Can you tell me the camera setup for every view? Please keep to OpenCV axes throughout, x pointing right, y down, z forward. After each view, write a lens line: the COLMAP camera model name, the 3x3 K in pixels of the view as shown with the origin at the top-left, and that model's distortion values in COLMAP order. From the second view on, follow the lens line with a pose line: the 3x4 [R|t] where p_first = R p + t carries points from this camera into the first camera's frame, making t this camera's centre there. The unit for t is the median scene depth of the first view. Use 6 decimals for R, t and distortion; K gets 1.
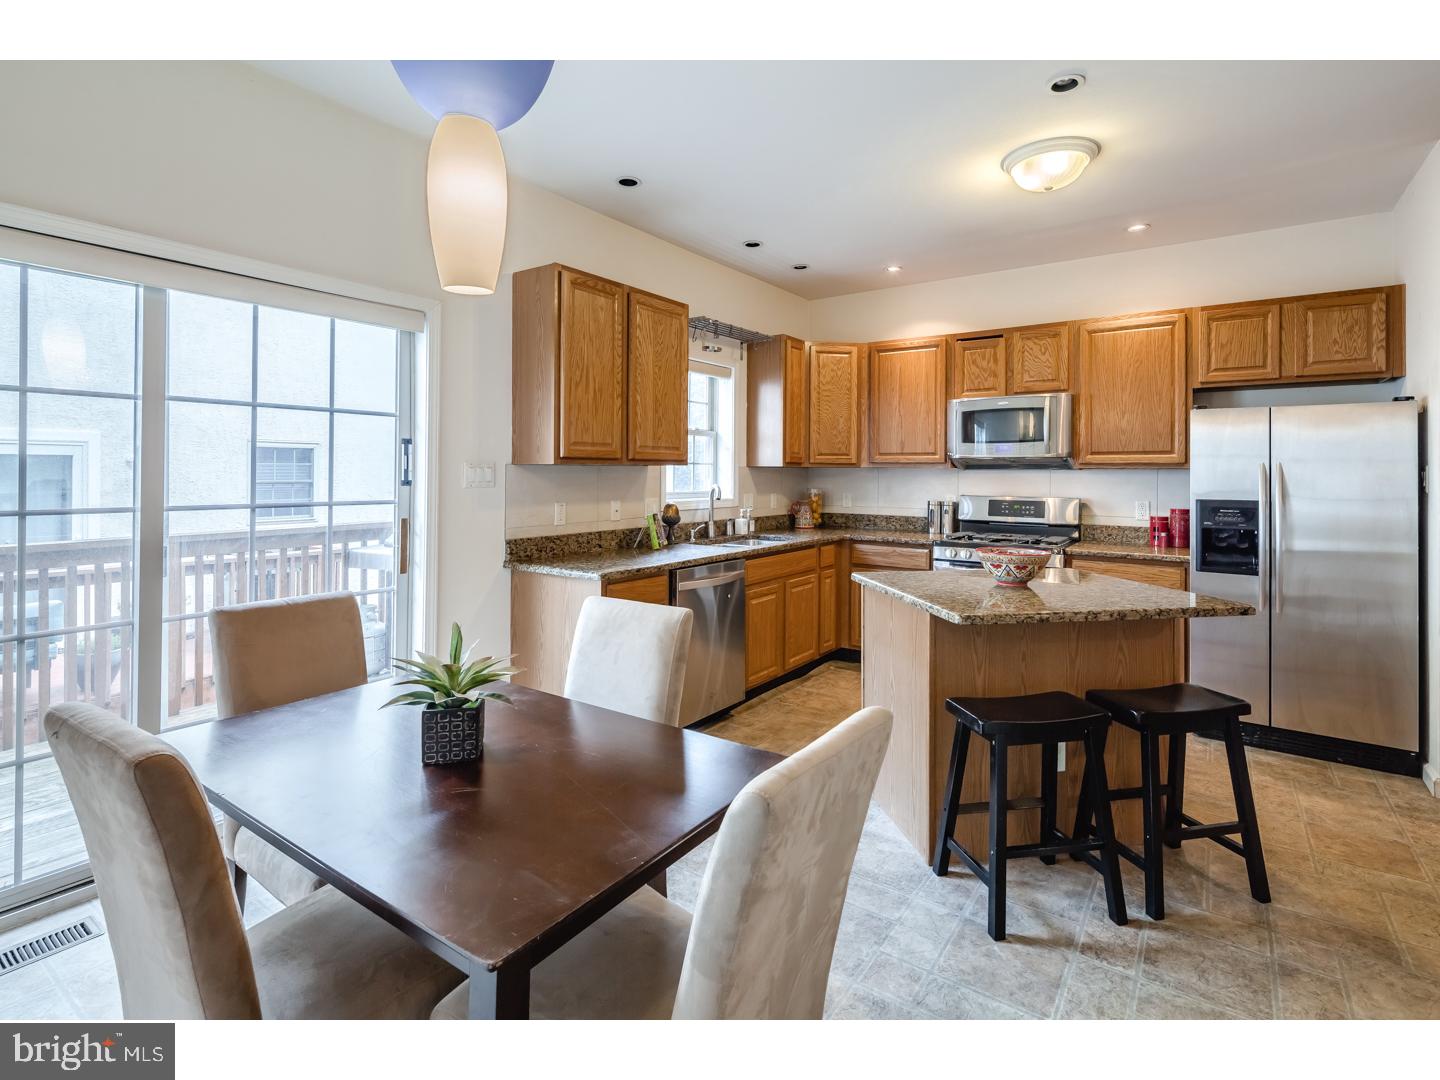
lens RADIAL K [[694.2, 0, 733.9], [0, 694.2, 469.6], [0, 0, 1]] dist [0.004465, -0.003650]
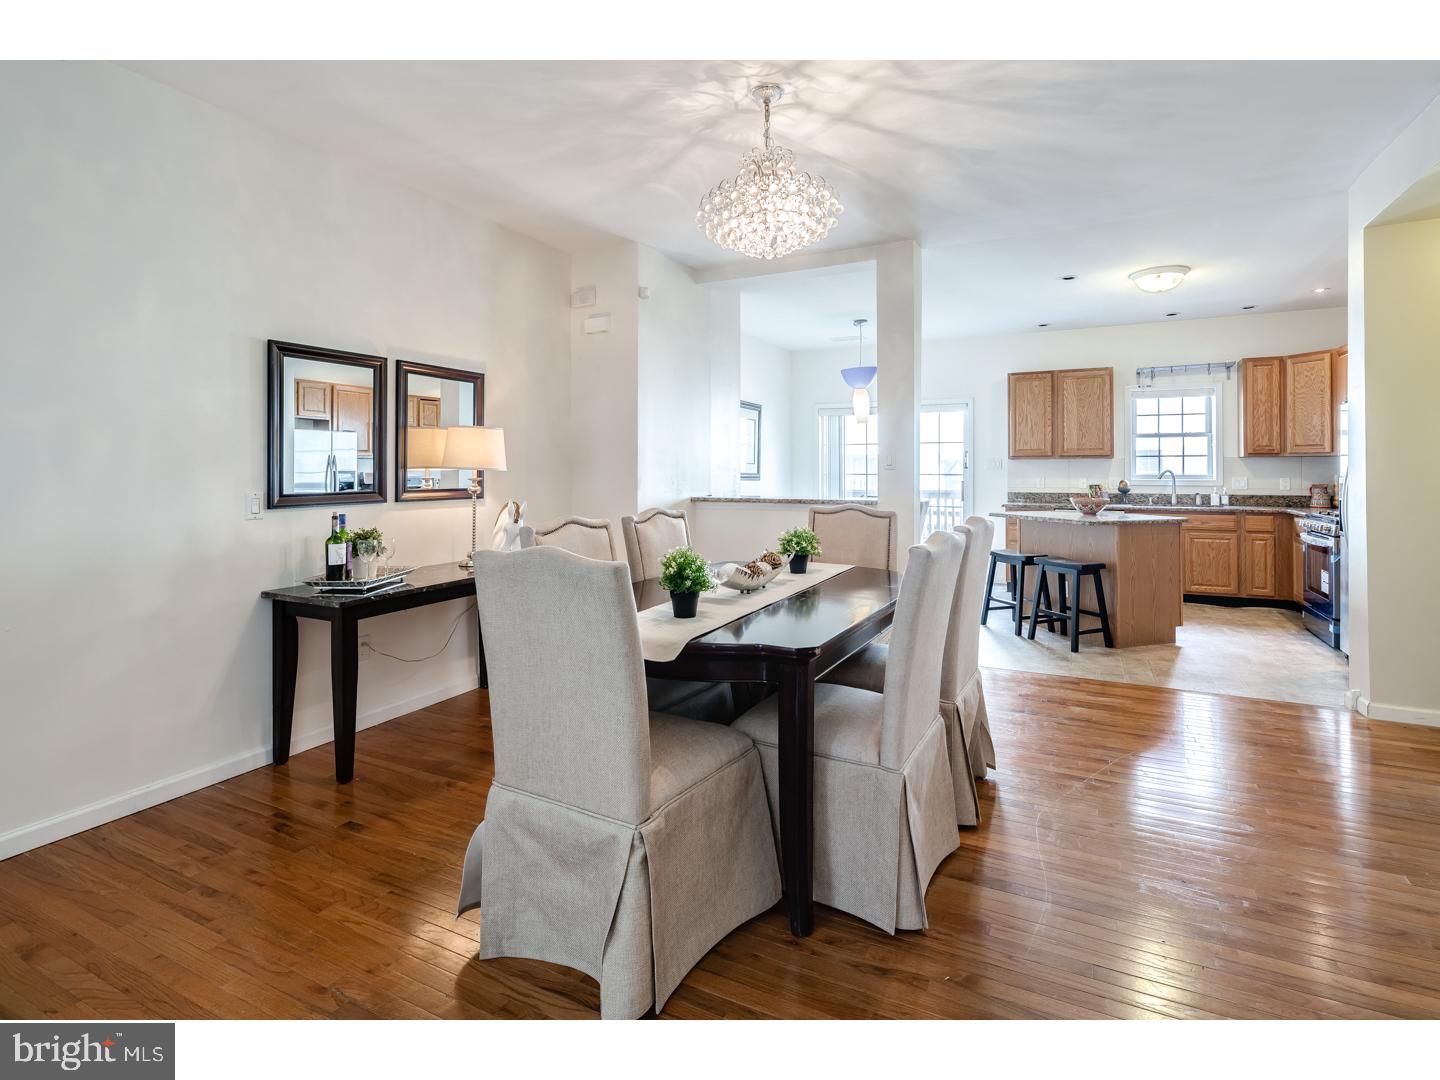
lens RADIAL K [[723.3, 0, 729.1], [0, 723.3, 466.4], [0, 0, 1]] dist [-0.003717, -0.001395]
pose [[0.156281, -0.009502, -0.987667, 1.519752], [0.008037, 0.999933, -0.008349, 0.021421], [0.987680, -0.006633, 0.156347, -0.235675]]
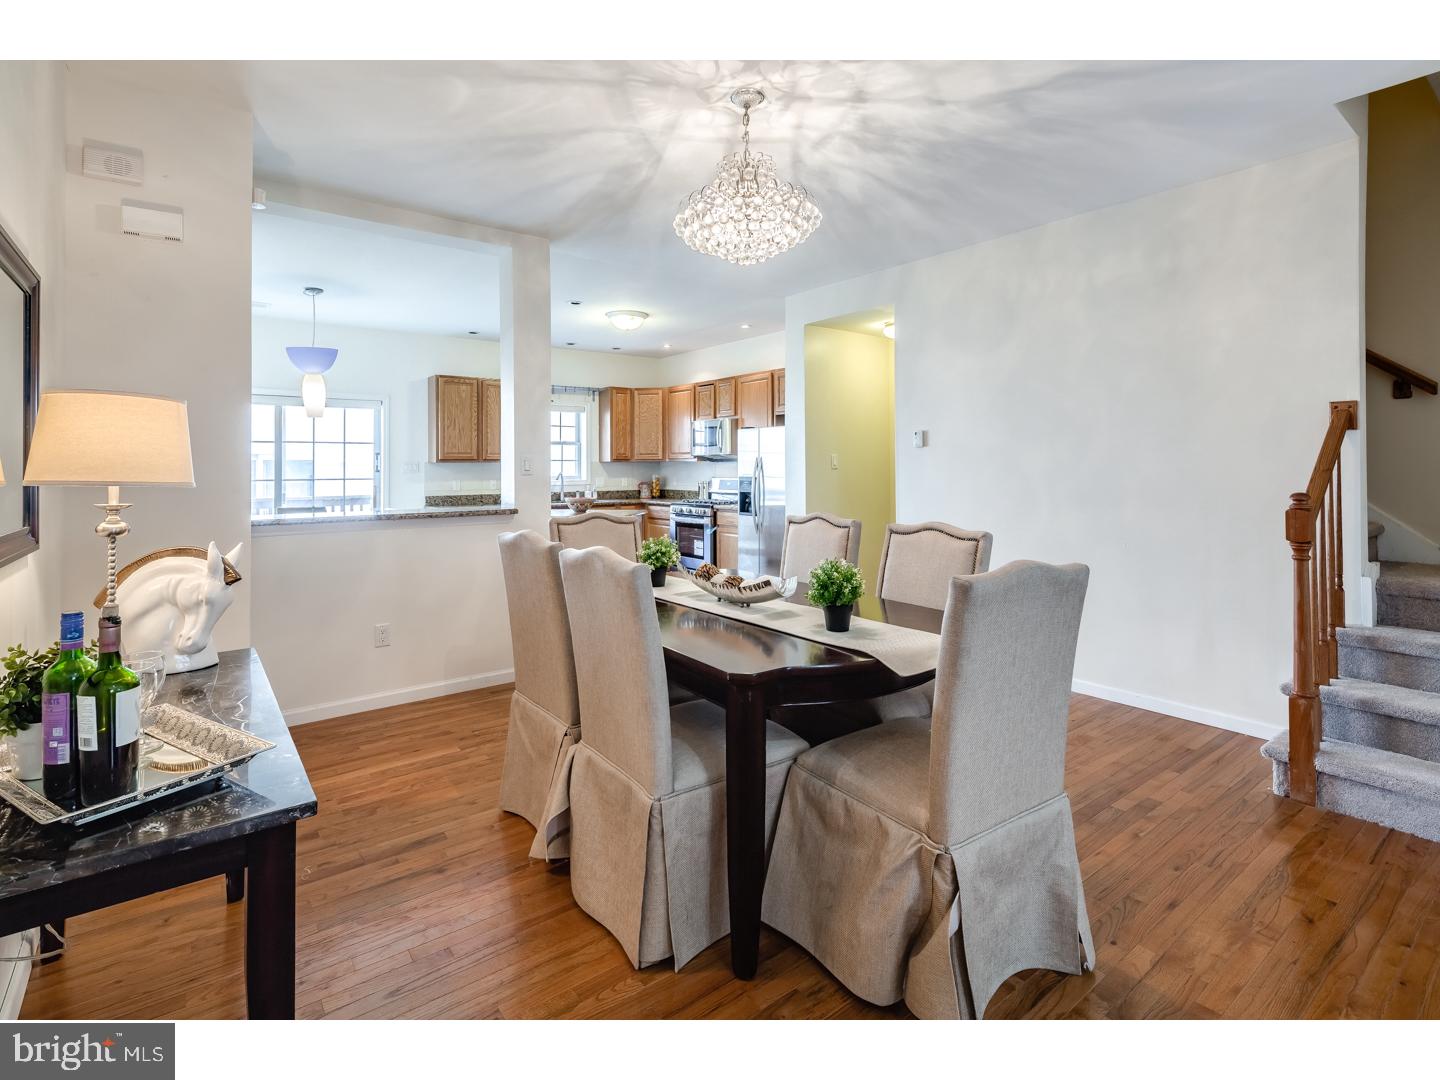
lens RADIAL K [[694.2, 0, 725.5], [0, 694.2, 443.3], [0, 0, 1]] dist [0.004465, -0.003650]
pose [[0.956765, -0.020464, -0.290140, 1.017010], [0.011932, 0.999444, -0.031144, 0.009087], [0.290616, 0.026336, 0.956477, -0.712904]]
